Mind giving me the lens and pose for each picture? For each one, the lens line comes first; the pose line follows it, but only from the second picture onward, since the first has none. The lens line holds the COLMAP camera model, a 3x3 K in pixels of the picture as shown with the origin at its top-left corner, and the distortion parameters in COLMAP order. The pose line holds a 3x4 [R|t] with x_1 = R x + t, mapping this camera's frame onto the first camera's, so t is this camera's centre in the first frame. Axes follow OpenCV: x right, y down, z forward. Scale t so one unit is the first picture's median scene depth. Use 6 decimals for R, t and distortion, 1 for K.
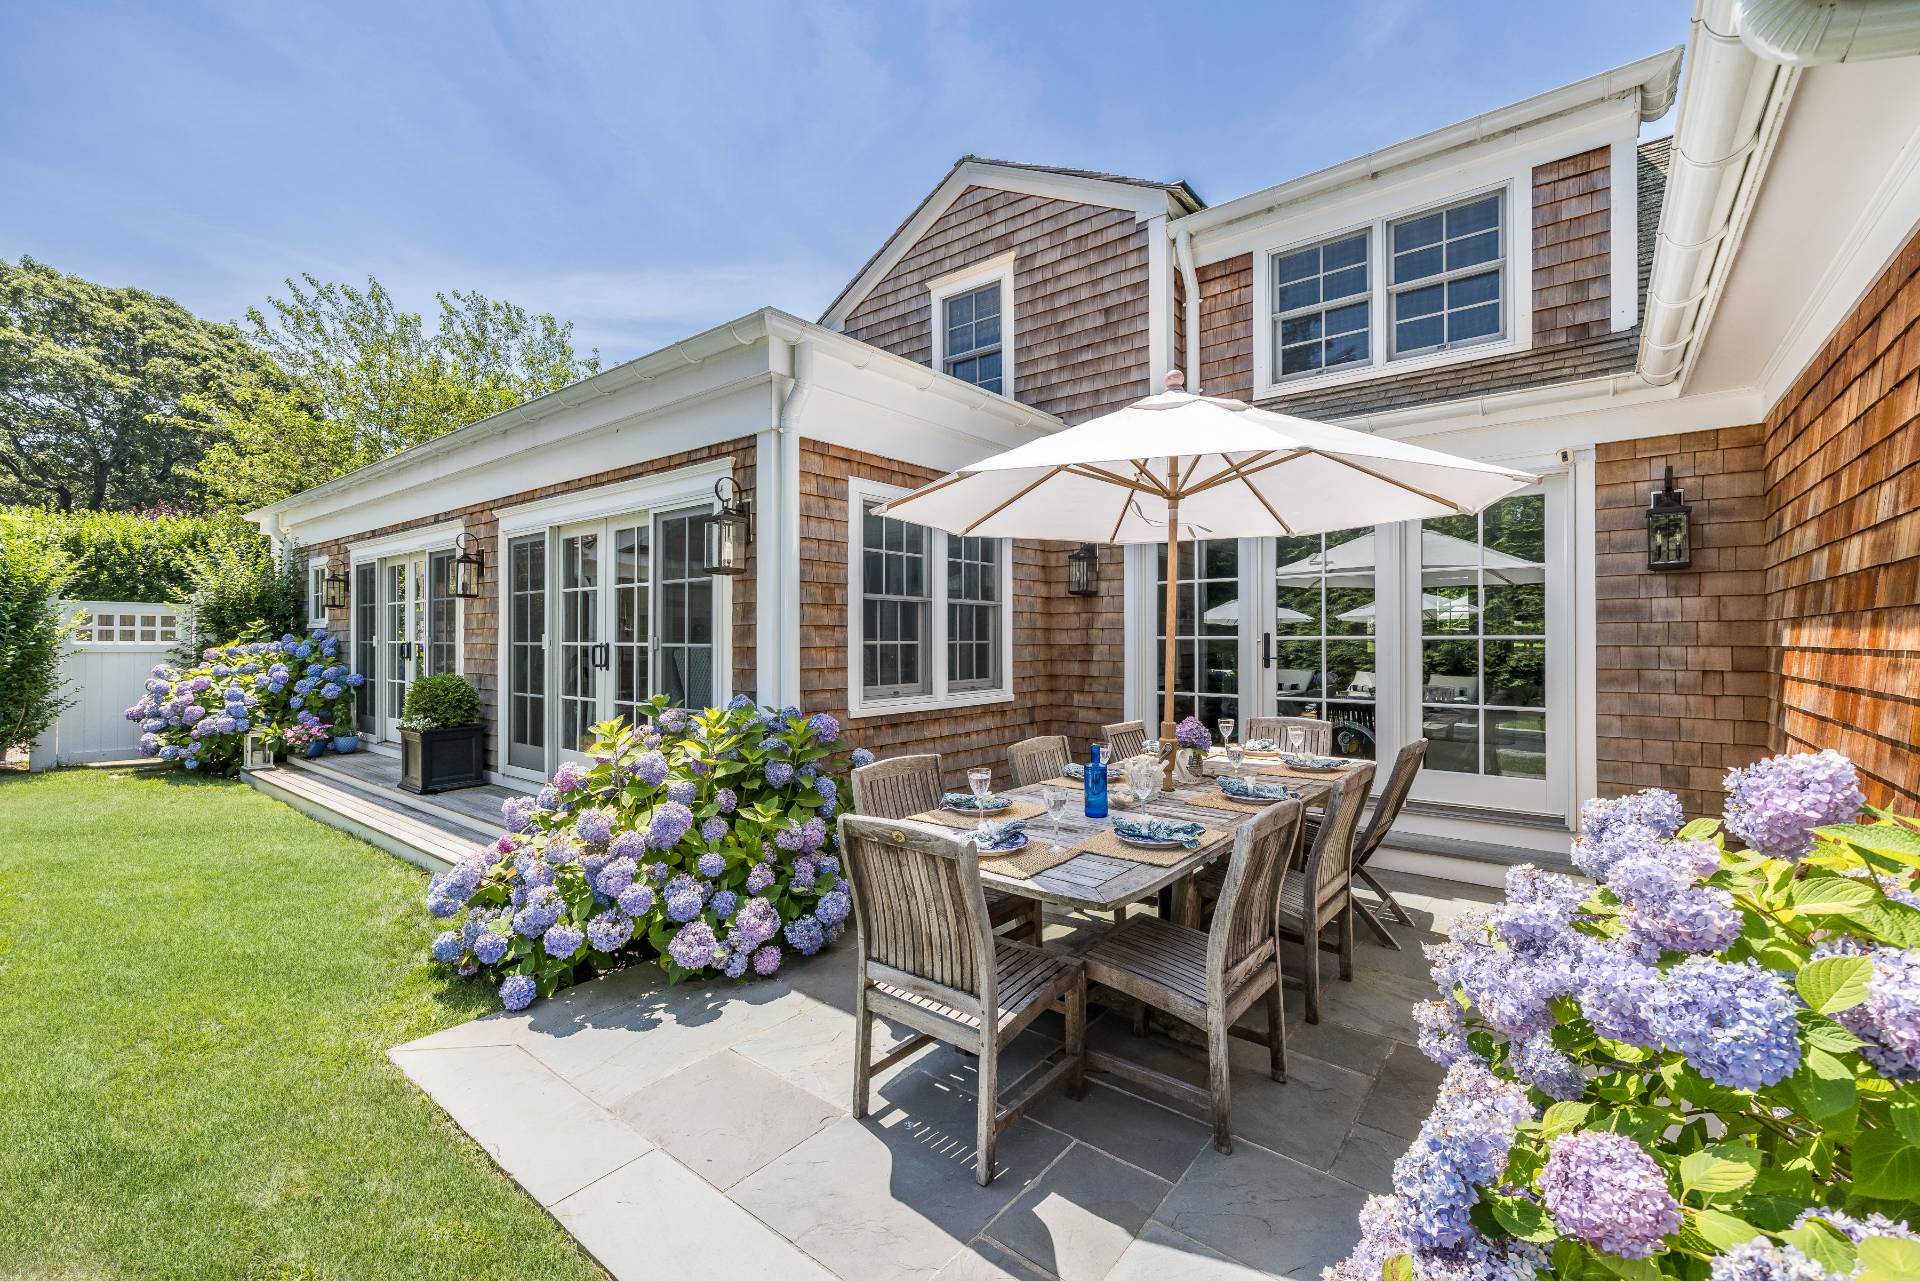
lens RADIAL K [[798.0, 0, 952.8], [0, 798.0, 627.6], [0, 0, 1]] dist [0.002494, 0.000495]
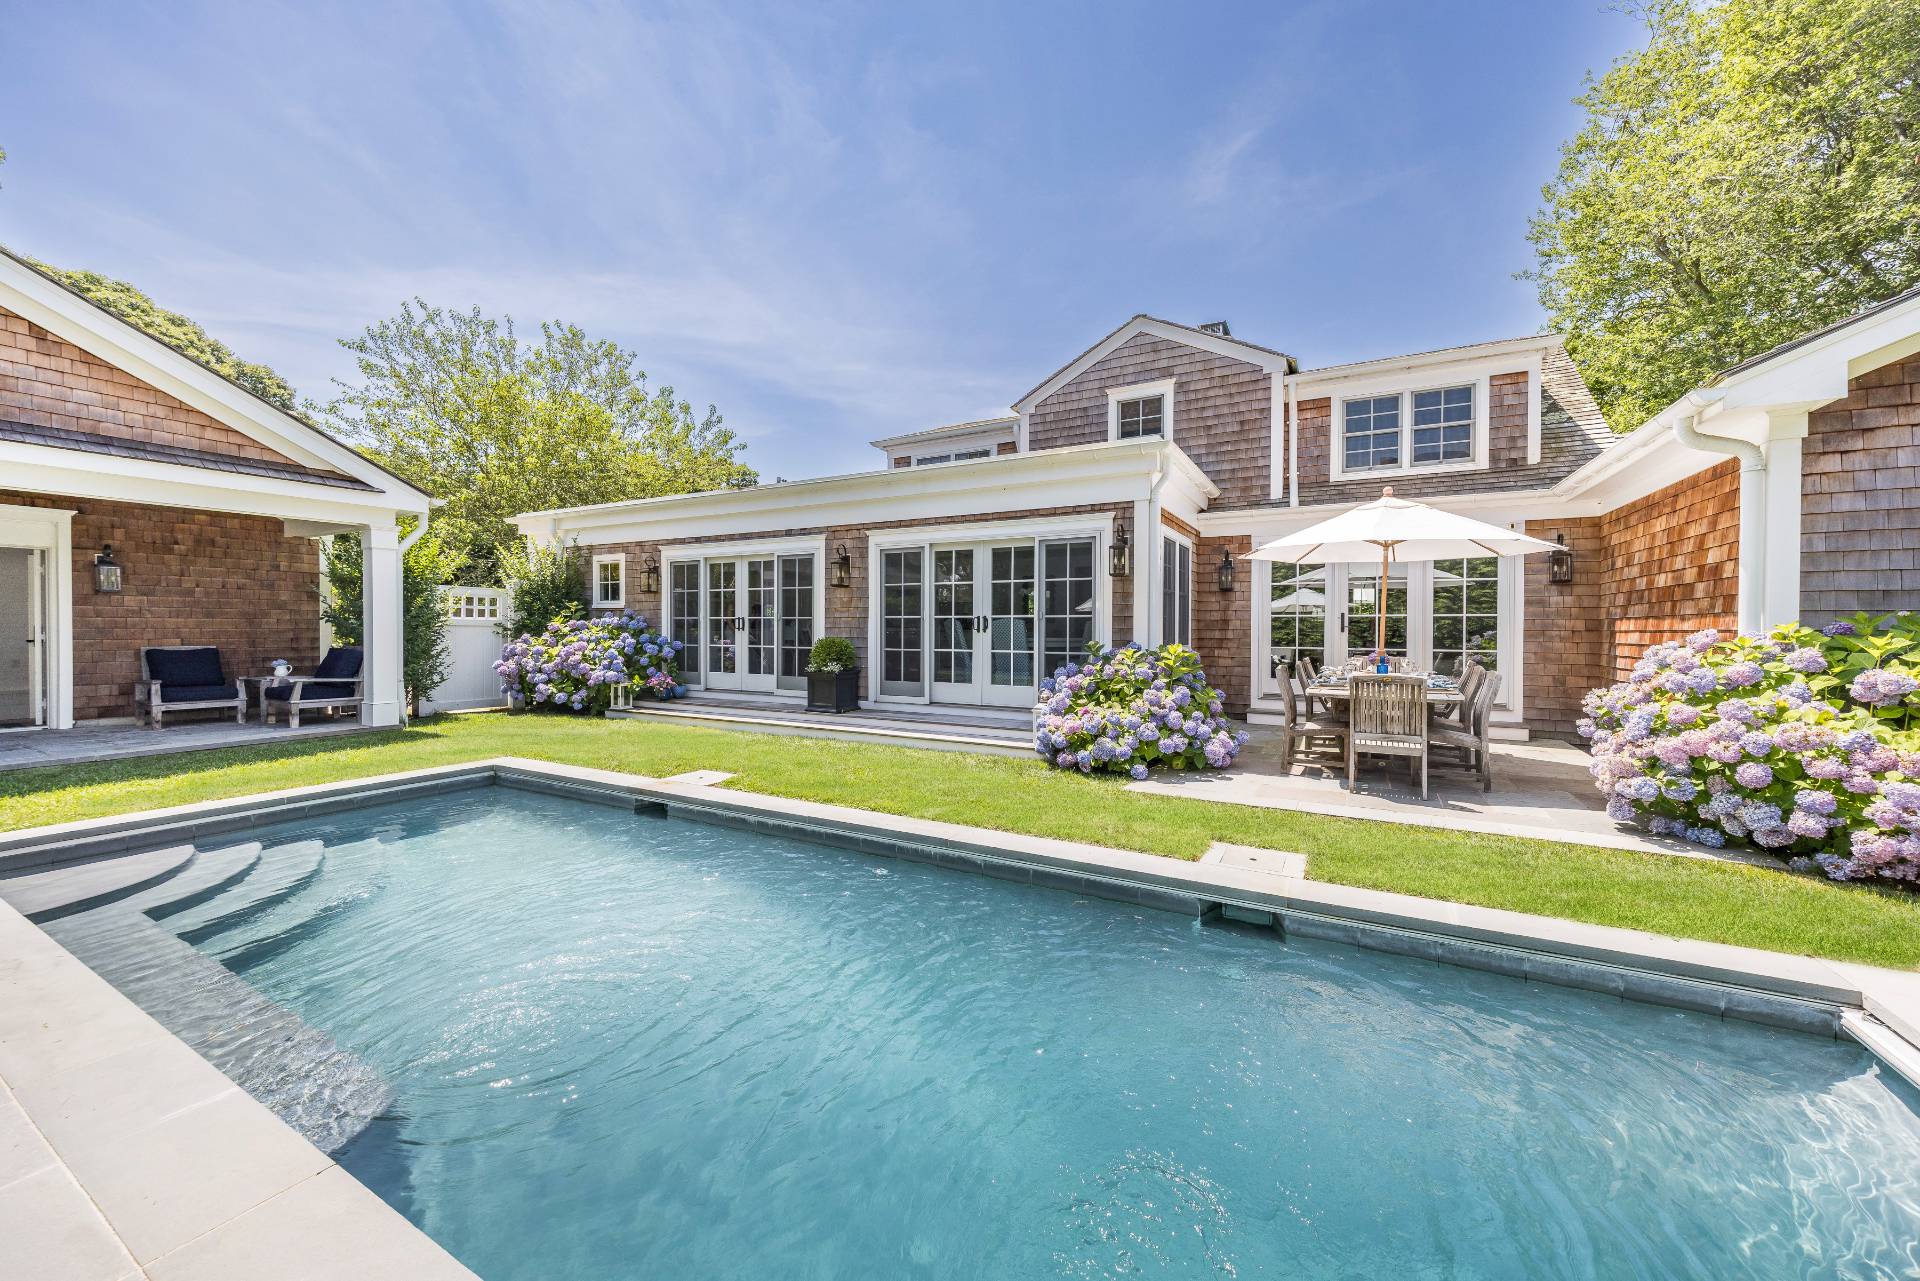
lens RADIAL K [[707.7, 0, 956.3], [0, 707.7, 627.2], [0, 0, 1]] dist [-0.002628, -0.000277]
pose [[0.986251, 0.003964, 0.165209, -0.670214], [-0.006286, 0.999889, 0.013533, 0.020419], [-0.165137, -0.014386, 0.986166, -0.395068]]
